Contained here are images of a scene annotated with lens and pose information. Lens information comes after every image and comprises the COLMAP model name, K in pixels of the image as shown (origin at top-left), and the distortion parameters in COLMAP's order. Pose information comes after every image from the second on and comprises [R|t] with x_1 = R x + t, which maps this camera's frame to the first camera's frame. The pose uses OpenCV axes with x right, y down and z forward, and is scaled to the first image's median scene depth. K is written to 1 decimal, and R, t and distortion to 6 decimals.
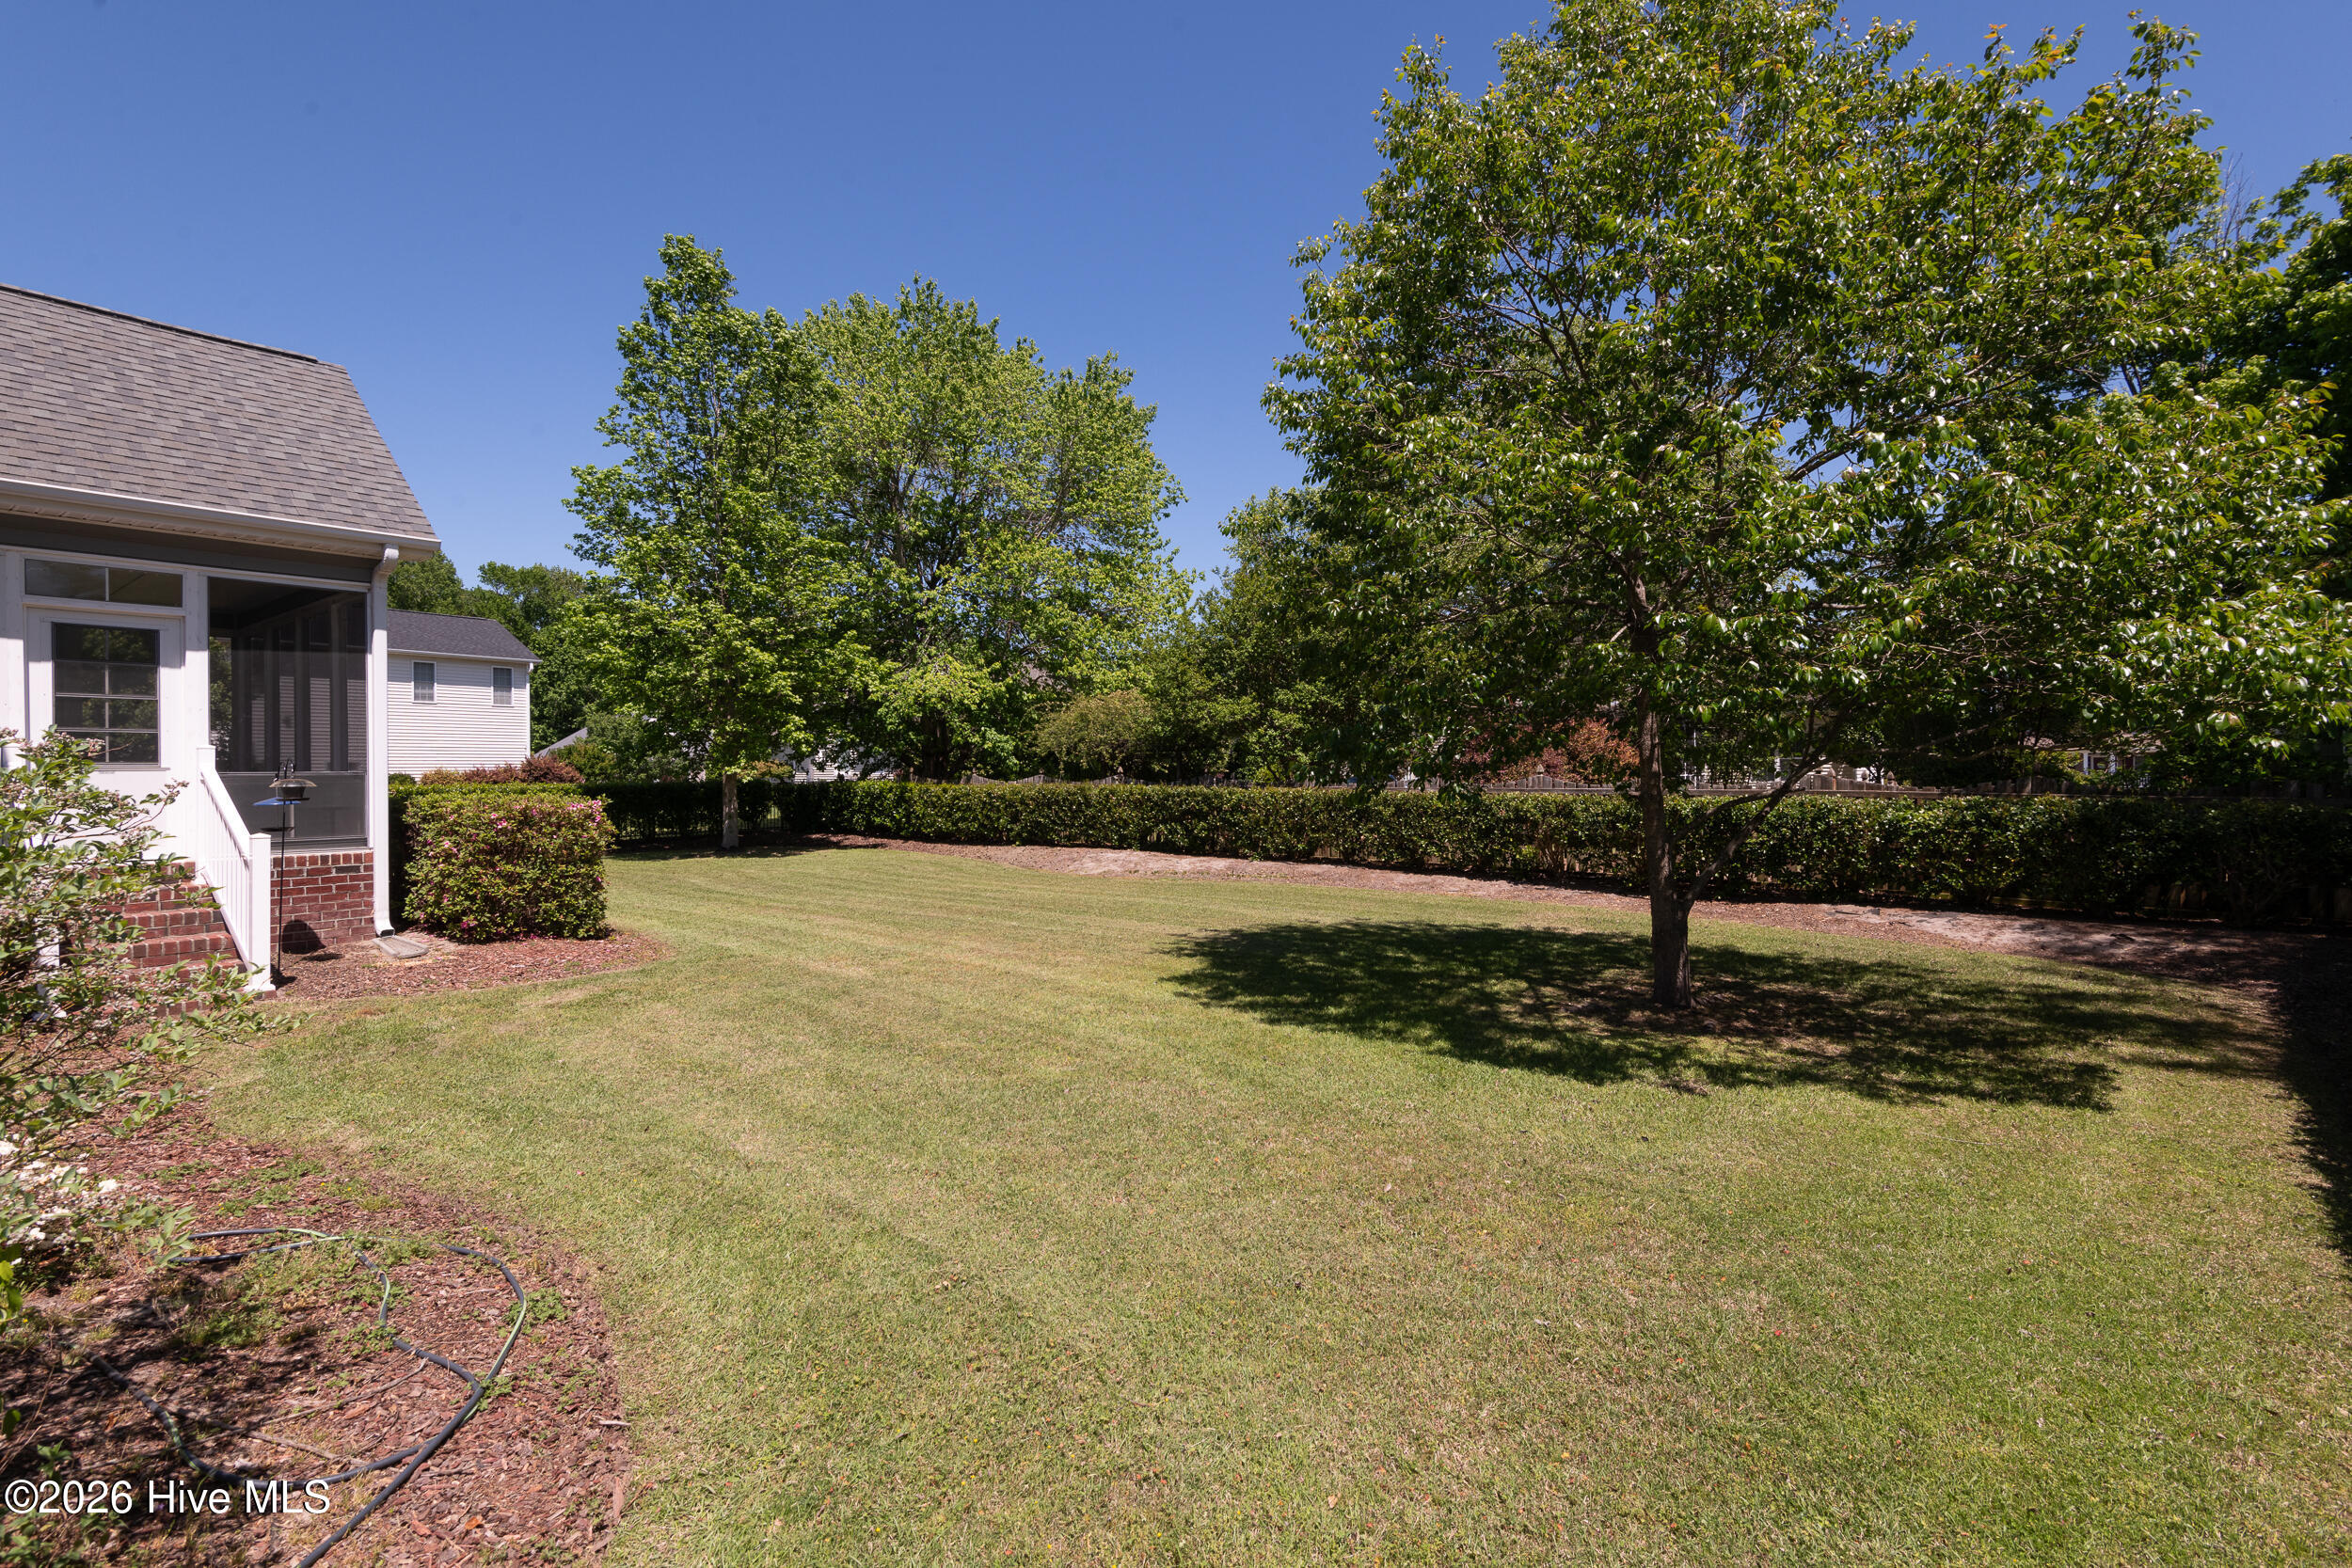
lens RADIAL K [[1093.3, 0, 1176.0], [0, 1093.3, 784.0], [0, 0, 1]] dist [0.037843, -0.021583]
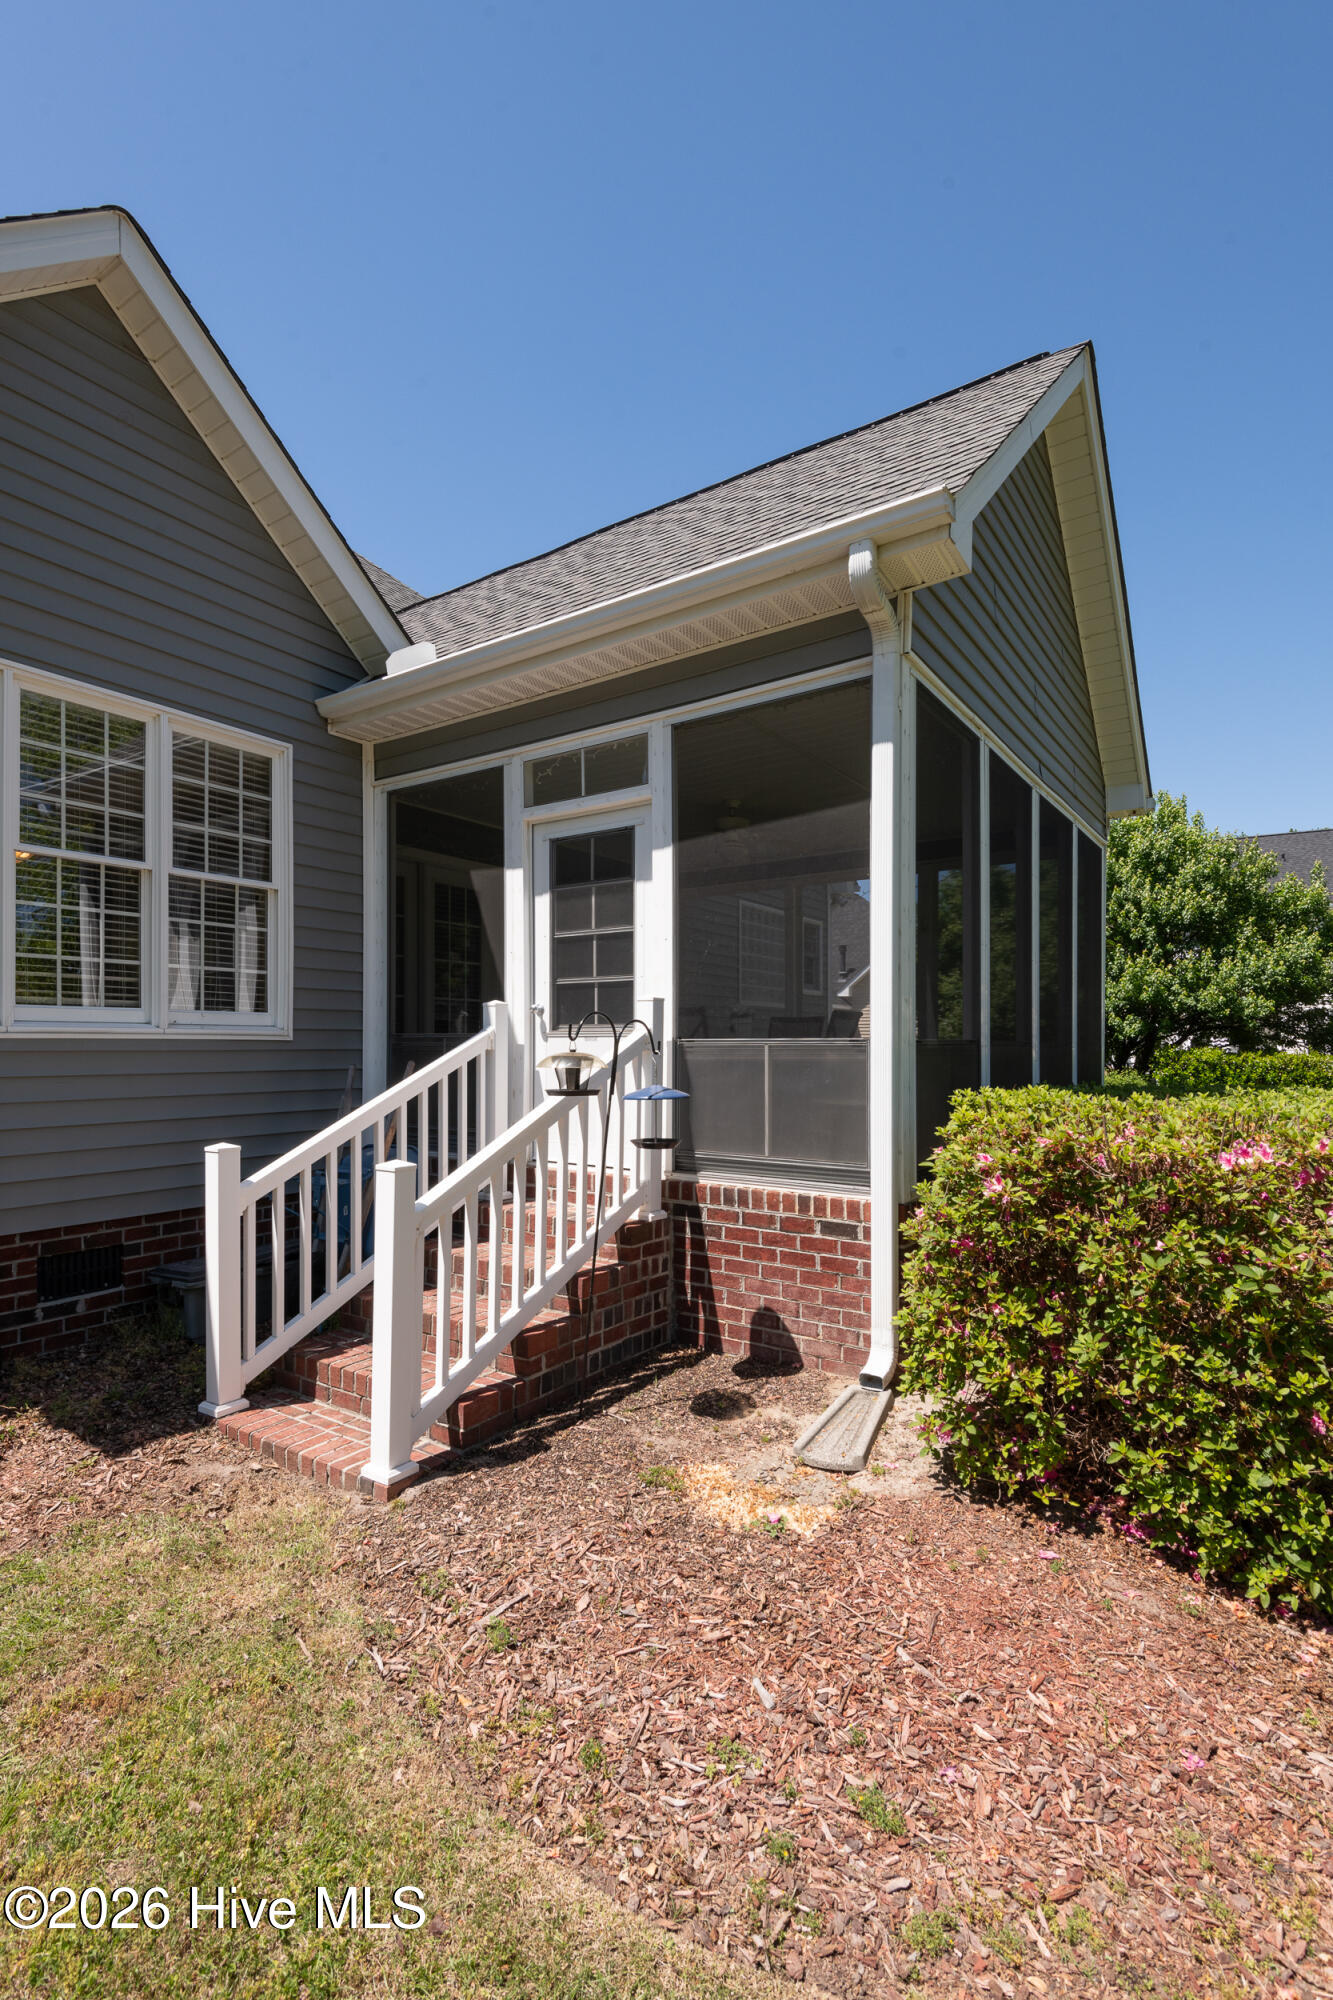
lens RADIAL K [[939.2, 0, 655.1], [0, 939.2, 1038.1], [0, 0, 1]] dist [0.012891, -0.000615]
pose [[0.025003, -0.002416, -0.999684, -0.326282], [-0.013264, 0.999908, -0.002749, -0.008724], [0.999599, 0.013328, 0.024969, 0.929840]]
